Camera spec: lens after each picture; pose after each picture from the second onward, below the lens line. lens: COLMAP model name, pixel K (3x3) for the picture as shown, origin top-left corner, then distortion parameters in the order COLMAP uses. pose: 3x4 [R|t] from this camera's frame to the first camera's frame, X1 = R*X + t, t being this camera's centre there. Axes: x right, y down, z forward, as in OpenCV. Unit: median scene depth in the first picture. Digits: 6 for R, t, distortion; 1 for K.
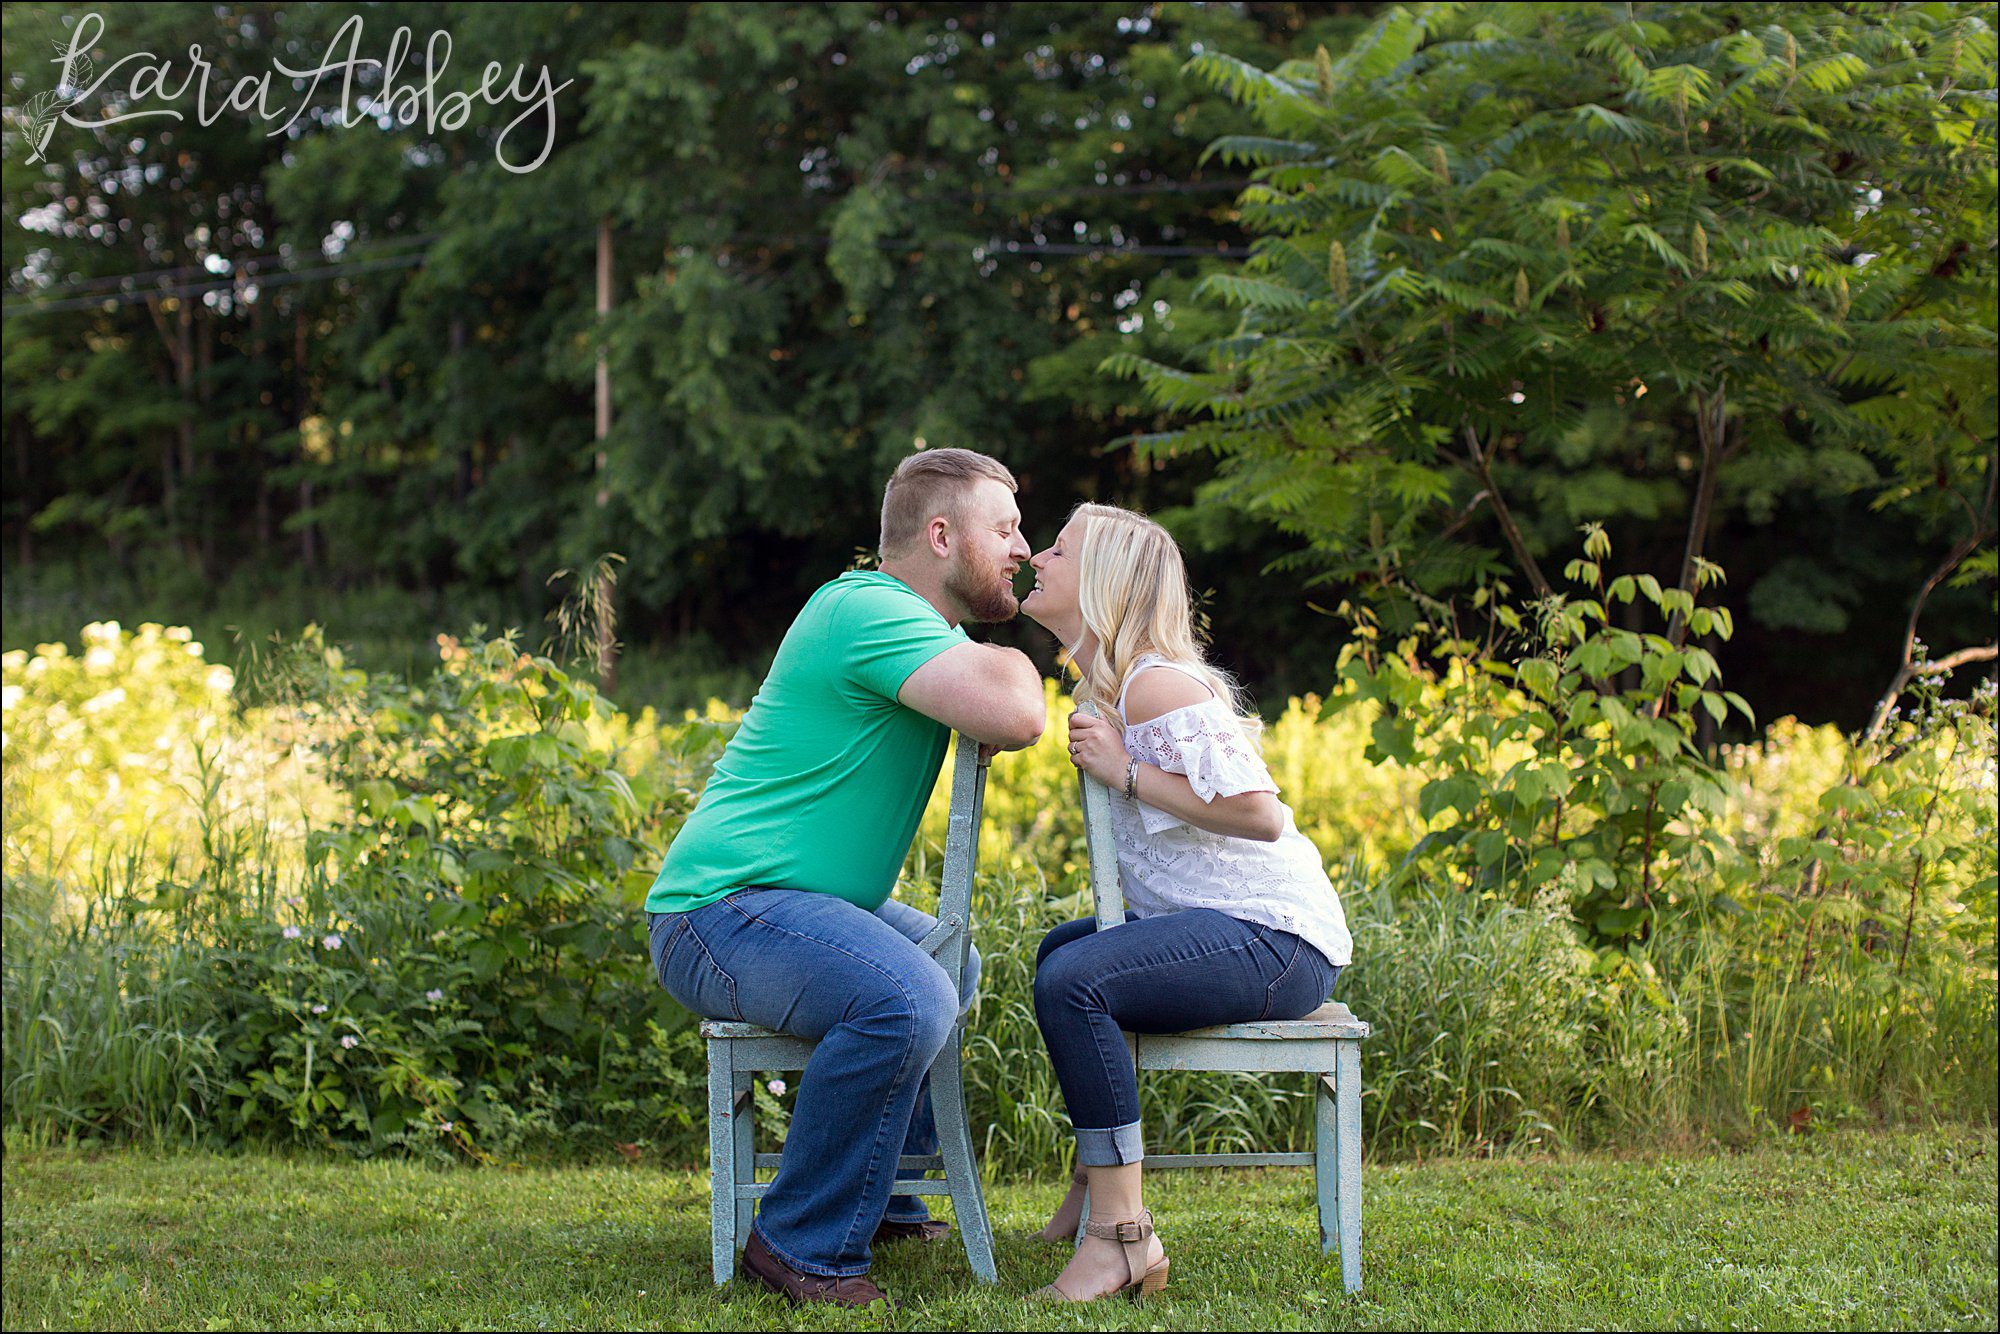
lens RADIAL K [[3237.7, 0, 1000.0], [0, 3237.7, 667.0], [0, 0, 1]] dist [-0.141006, 0.270783]
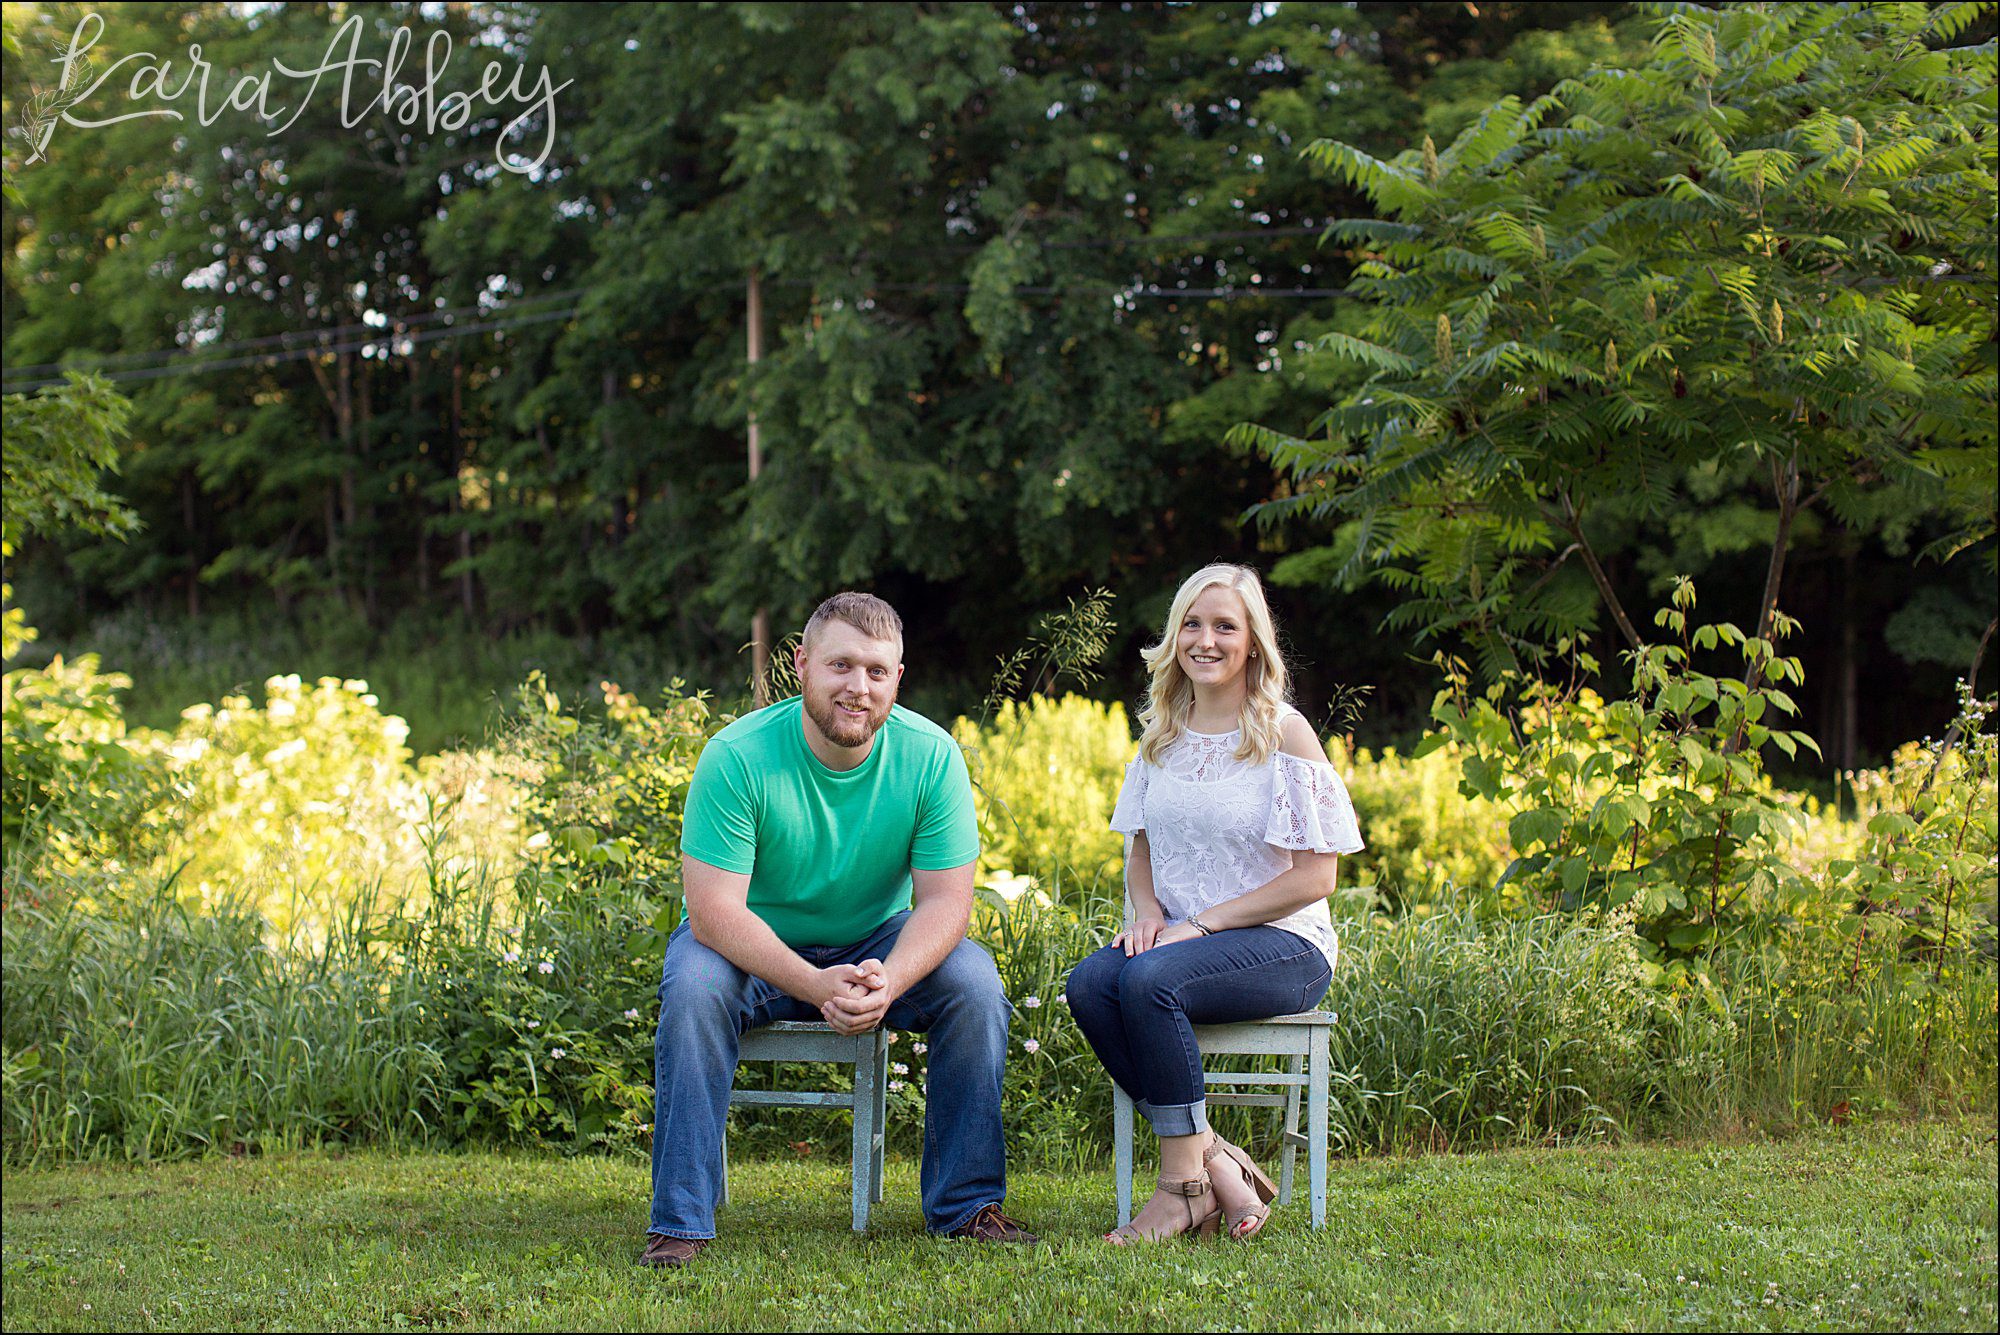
lens RADIAL K [[3237.7, 0, 1000.0], [0, 3237.7, 667.5], [0, 0, 1]] dist [-0.141006, 0.270783]
pose [[0.998807, -0.015150, -0.046416, 0.008648], [0.014682, 0.999838, -0.010414, -0.005624], [0.046566, 0.009721, 0.998868, -0.107304]]
